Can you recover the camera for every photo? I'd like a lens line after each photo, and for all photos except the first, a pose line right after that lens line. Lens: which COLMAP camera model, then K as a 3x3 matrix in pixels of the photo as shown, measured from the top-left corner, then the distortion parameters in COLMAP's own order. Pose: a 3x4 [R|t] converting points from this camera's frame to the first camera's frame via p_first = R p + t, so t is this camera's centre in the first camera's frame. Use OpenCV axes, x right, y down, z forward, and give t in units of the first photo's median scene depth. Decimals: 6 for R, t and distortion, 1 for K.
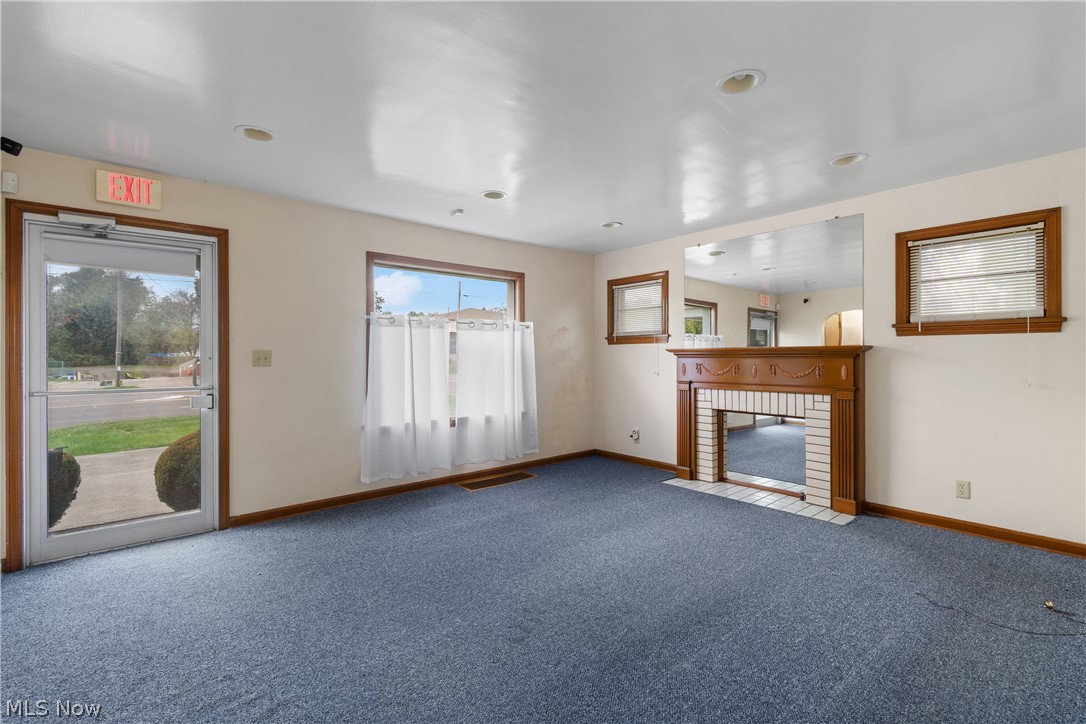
lens RADIAL K [[484.6, 0, 536.5], [0, 484.6, 367.3], [0, 0, 1]] dist [-0.001253, -0.000449]
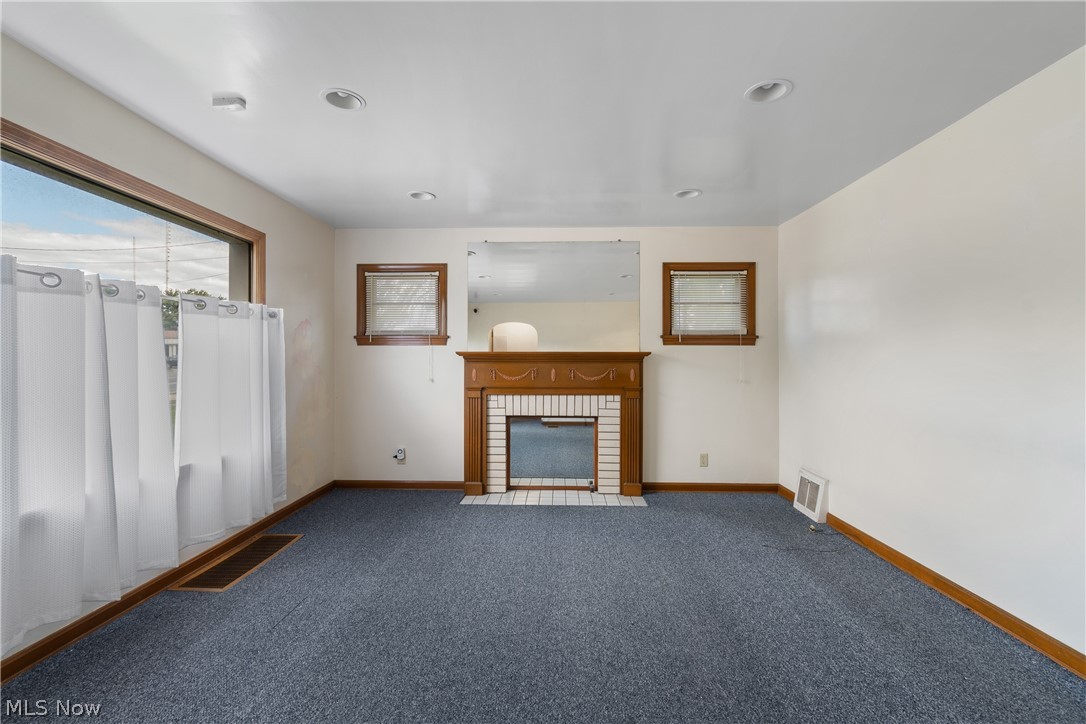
lens RADIAL K [[484.6, 0, 539.9], [0, 484.6, 364.2], [0, 0, 1]] dist [-0.001253, -0.000449]
pose [[0.662986, -0.001399, 0.748630, -0.370746], [0.013266, 0.999863, -0.009880, -0.006031], [-0.748514, 0.016481, 0.662914, 0.381874]]
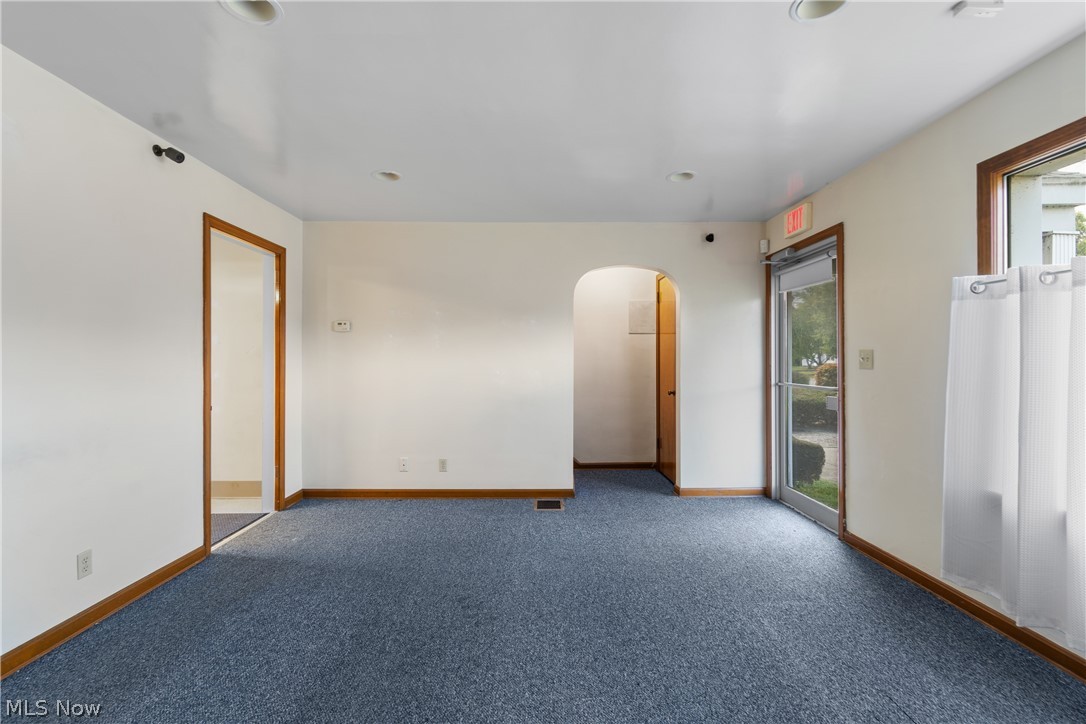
lens RADIAL K [[484.6, 0, 543.6], [0, 484.6, 356.7], [0, 0, 1]] dist [-0.001253, -0.000449]
pose [[-0.626007, 0.000522, -0.779817, 0.416767], [-0.014046, 0.999830, 0.011945, -0.023568], [0.779691, 0.018431, -0.625893, 1.038930]]
